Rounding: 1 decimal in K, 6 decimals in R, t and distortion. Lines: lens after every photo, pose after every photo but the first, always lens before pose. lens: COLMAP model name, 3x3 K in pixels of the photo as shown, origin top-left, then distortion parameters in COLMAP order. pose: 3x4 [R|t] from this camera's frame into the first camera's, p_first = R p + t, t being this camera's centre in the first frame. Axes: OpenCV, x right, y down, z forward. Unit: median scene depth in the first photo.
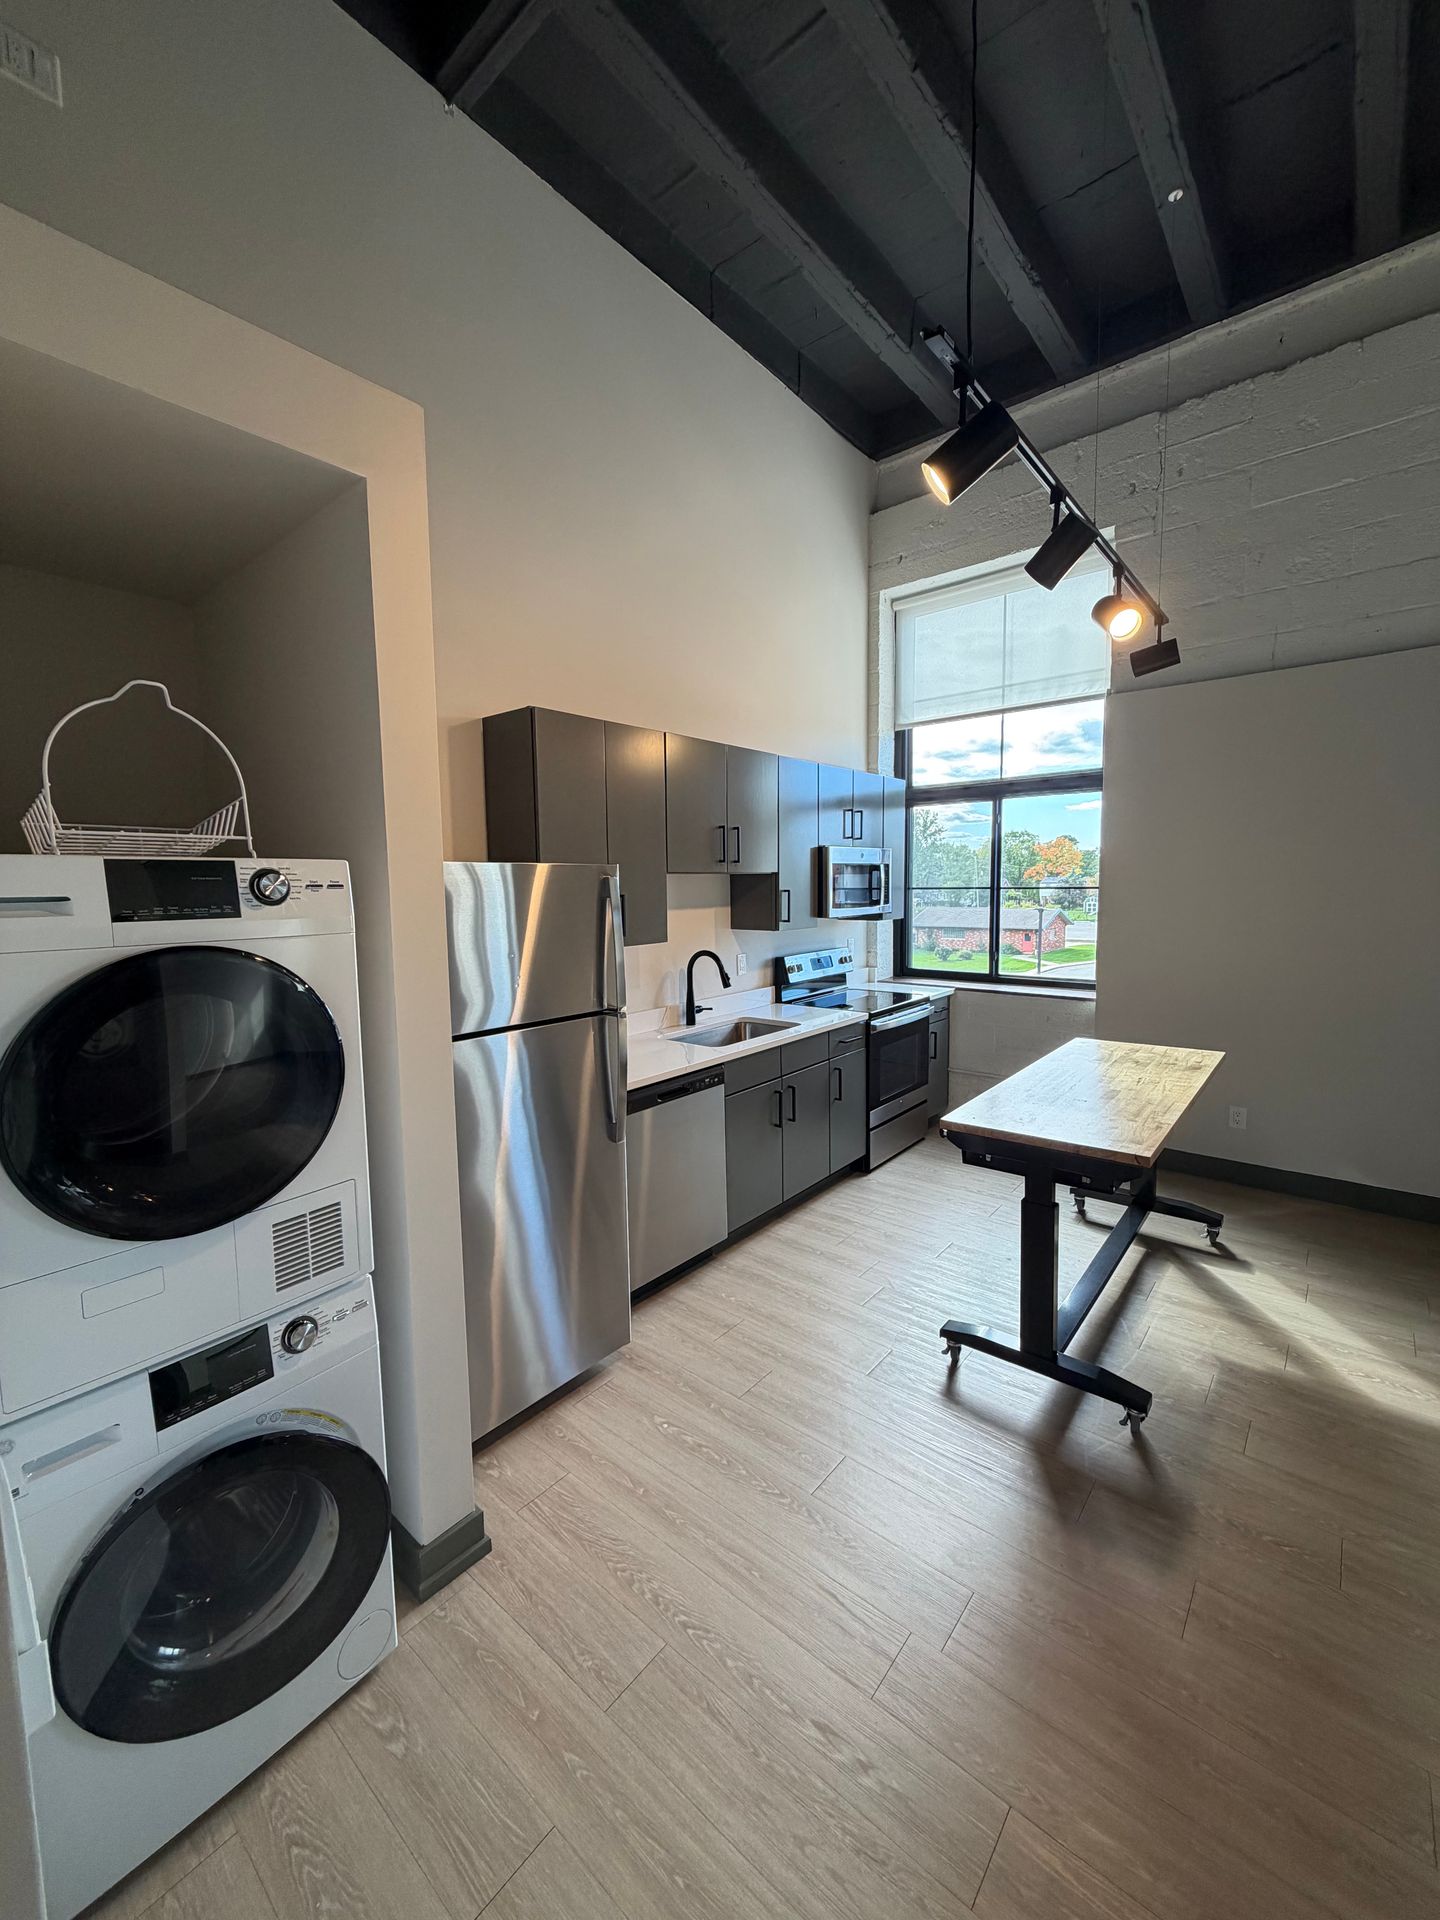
lens RADIAL K [[764.3, 0, 717.7], [0, 764.3, 956.7], [0, 0, 1]] dist [0.000033, -0.000188]
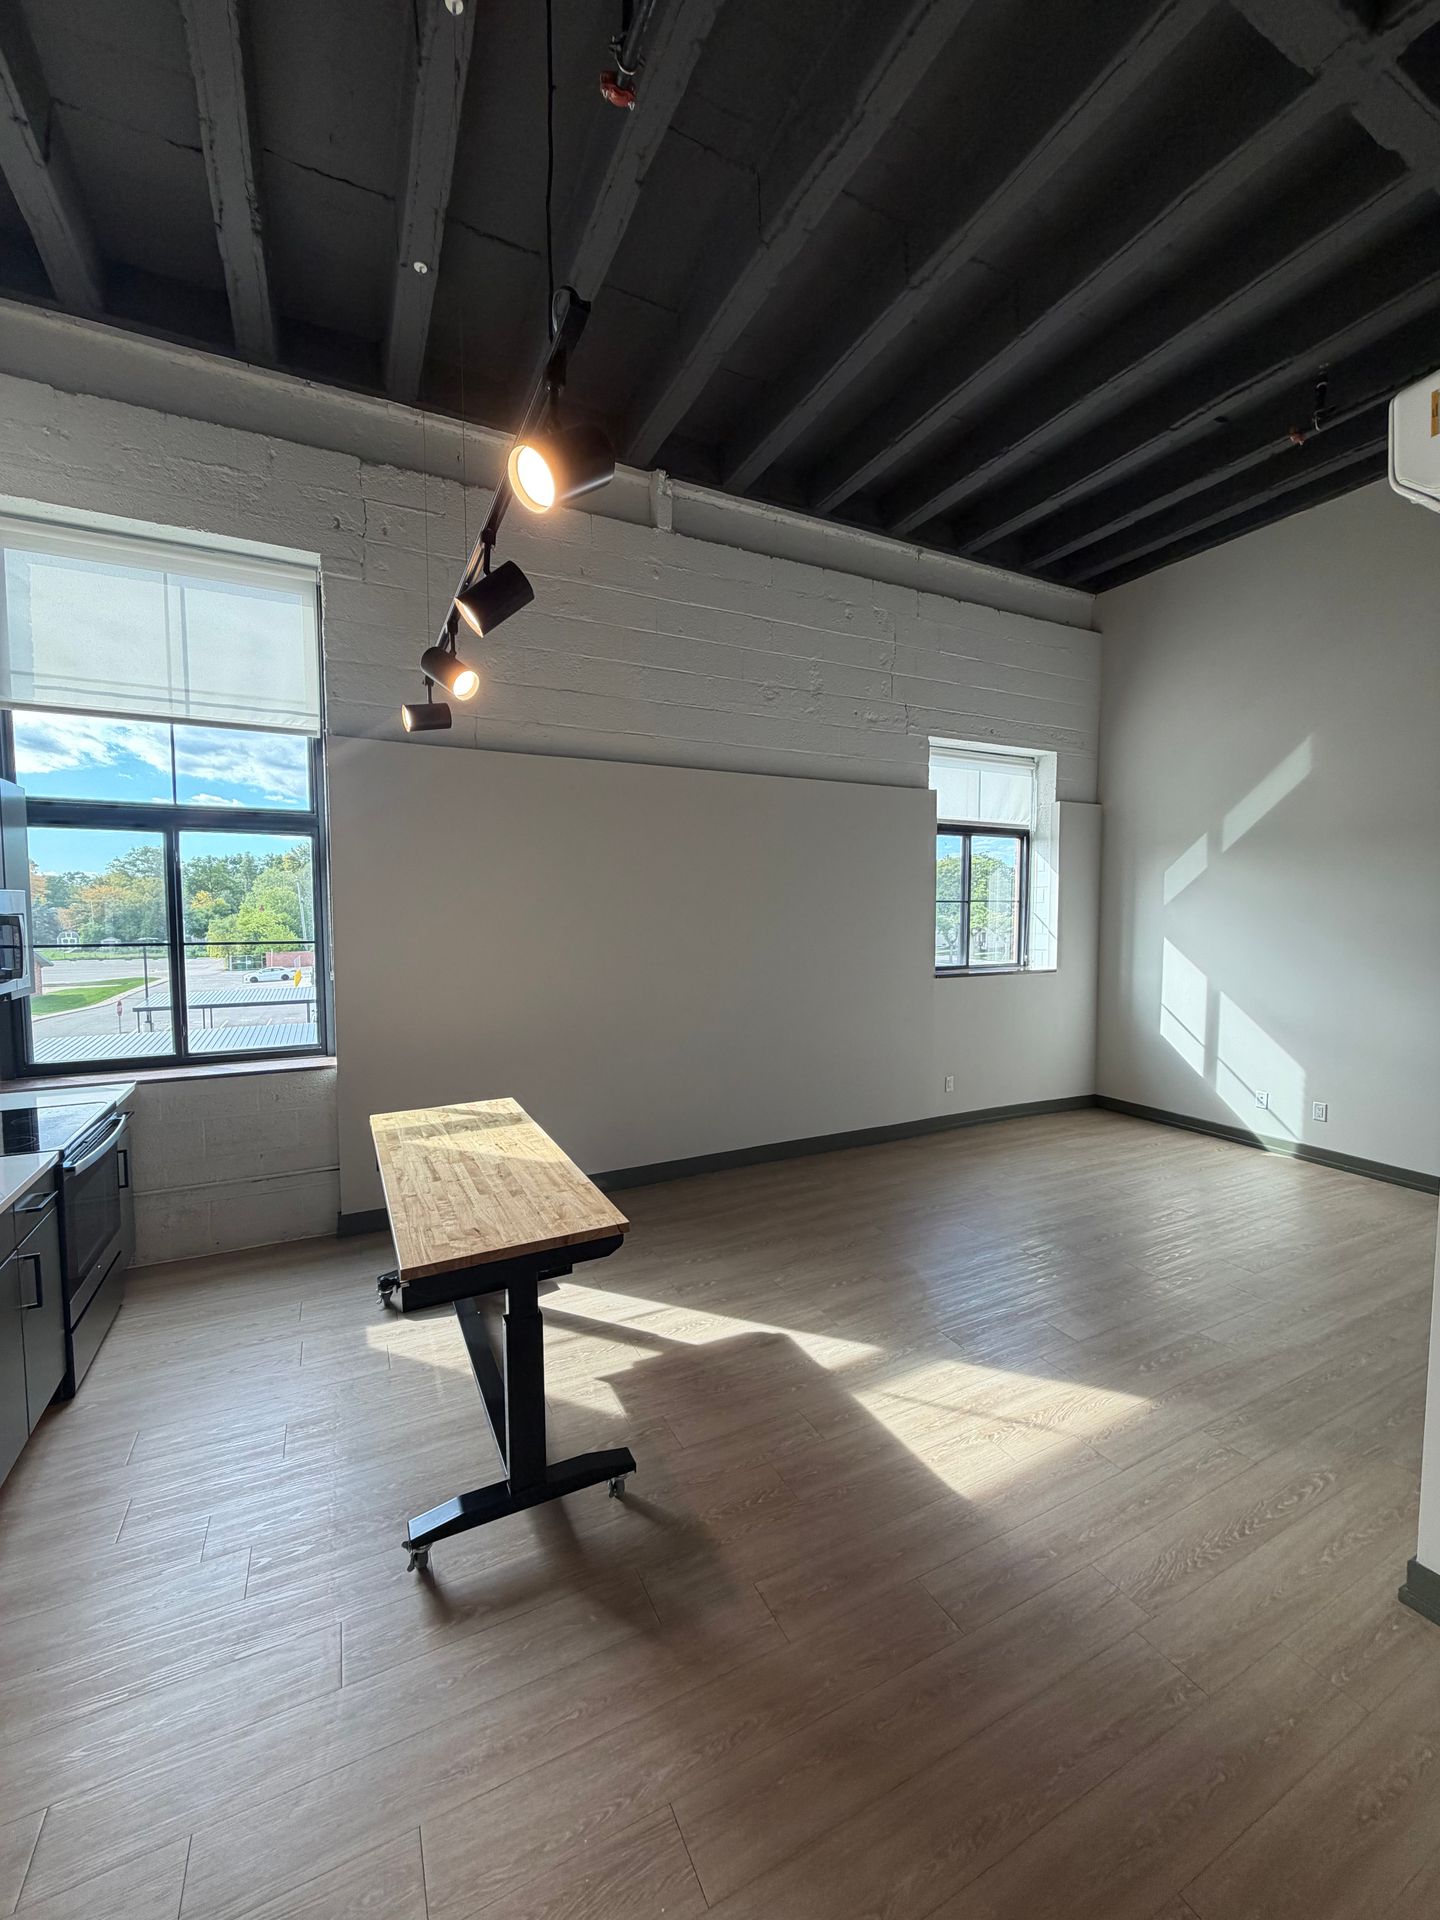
lens RADIAL K [[764.3, 0, 717.7], [0, 764.3, 956.7], [0, 0, 1]] dist [0.000033, -0.000188]
pose [[0.396060, -0.044633, 0.917139, -0.199381], [0.083220, 0.996452, 0.012555, -0.061475], [-0.914446, 0.071351, 0.398369, 0.281000]]
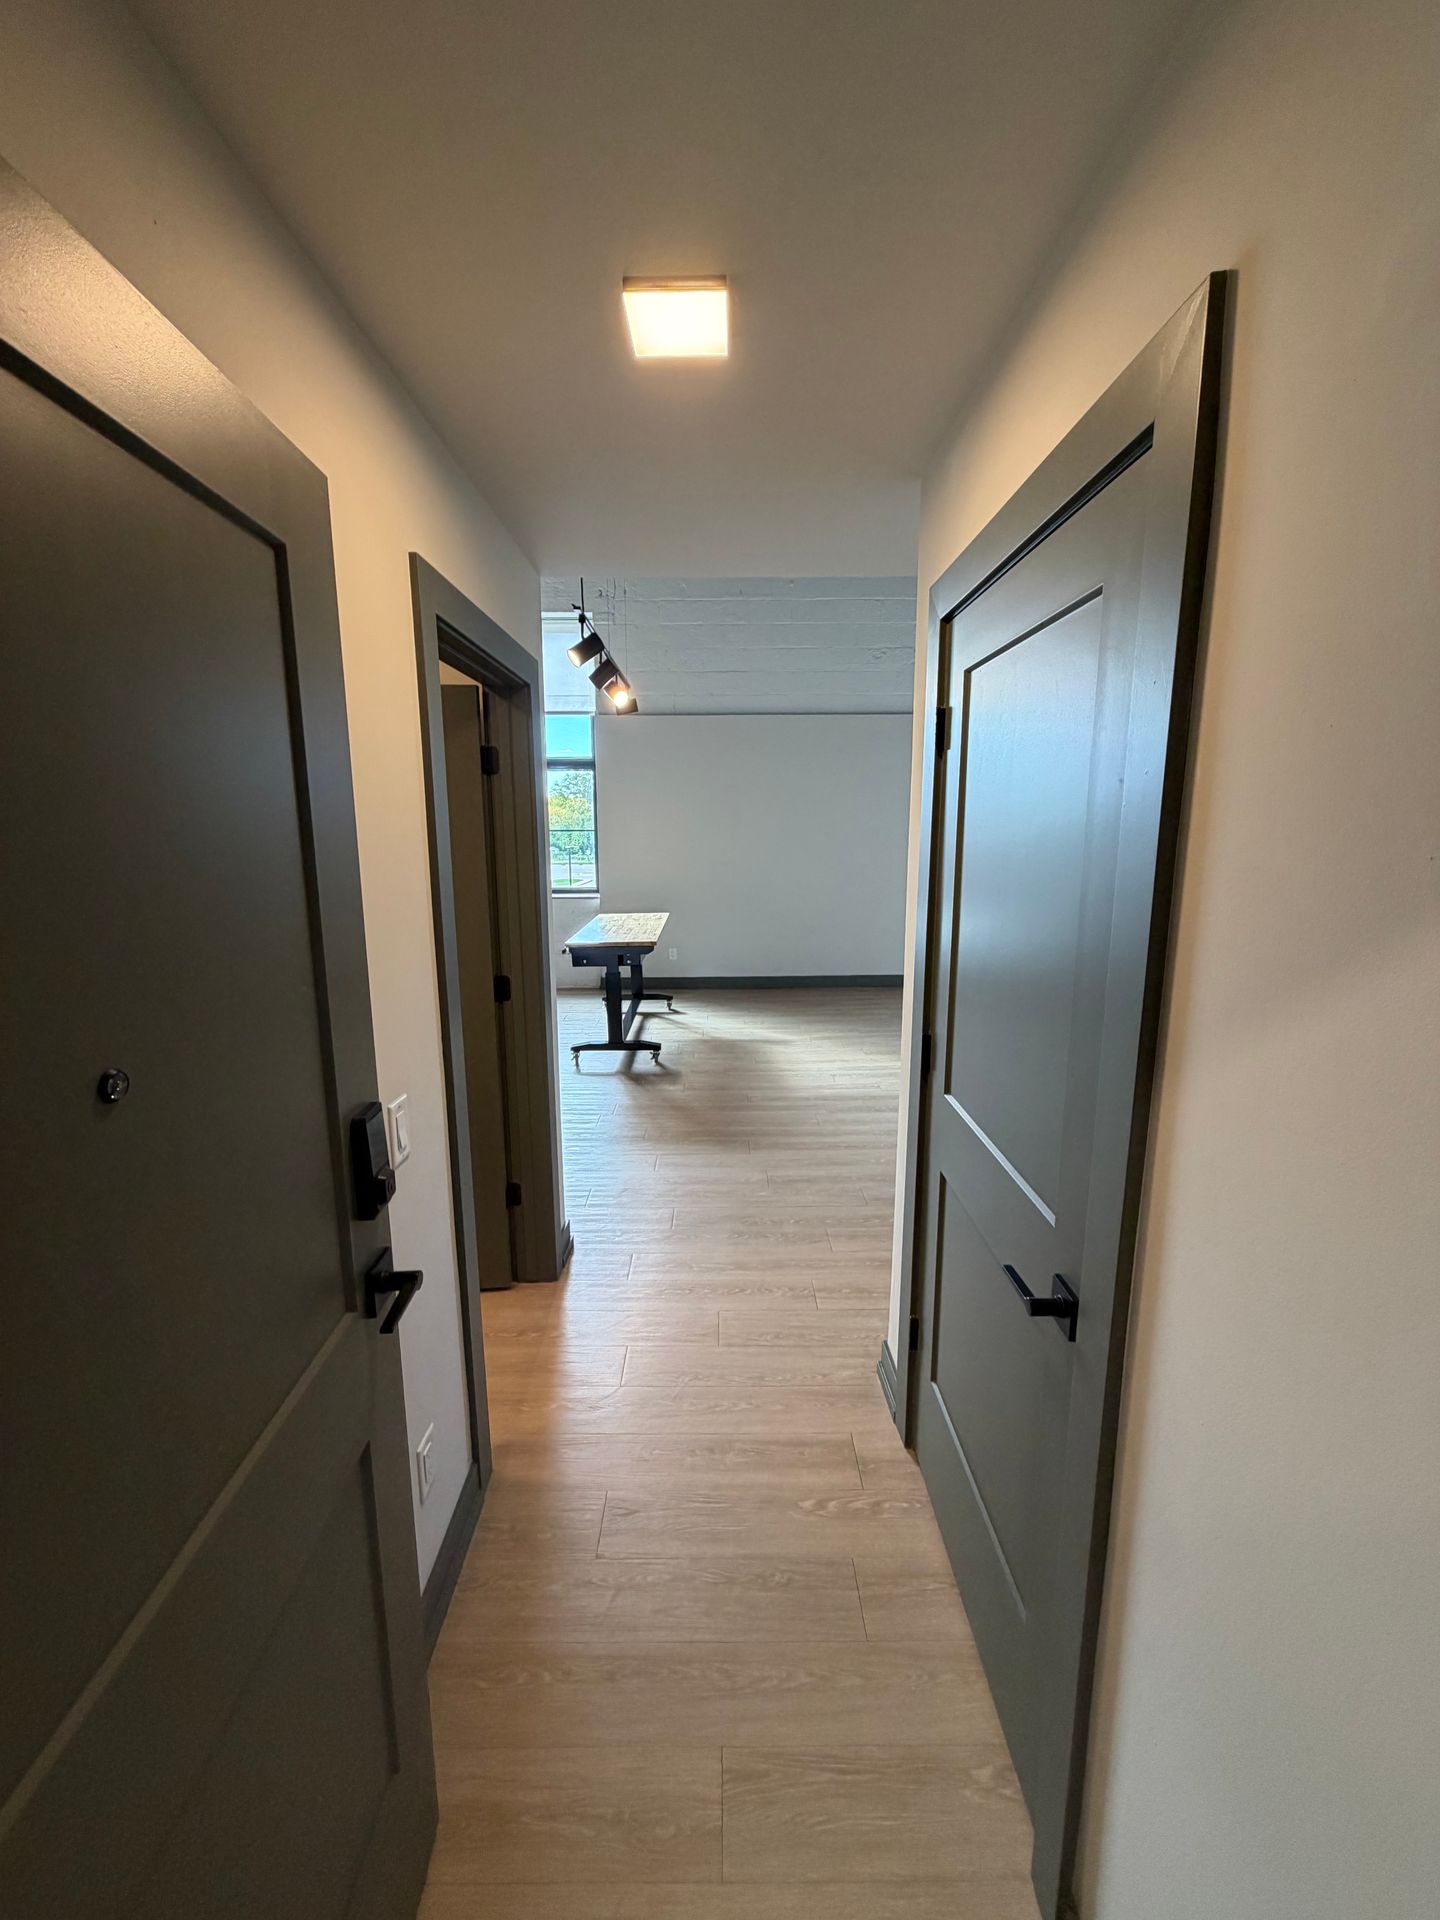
lens RADIAL K [[764.3, 0, 717.7], [0, 764.3, 956.7], [0, 0, 1]] dist [0.000033, -0.000188]
pose [[0.765551, -0.100252, 0.635516, -0.510642], [0.056729, 0.994456, 0.088539, 0.068115], [-0.640869, -0.031729, 0.766994, -0.606667]]
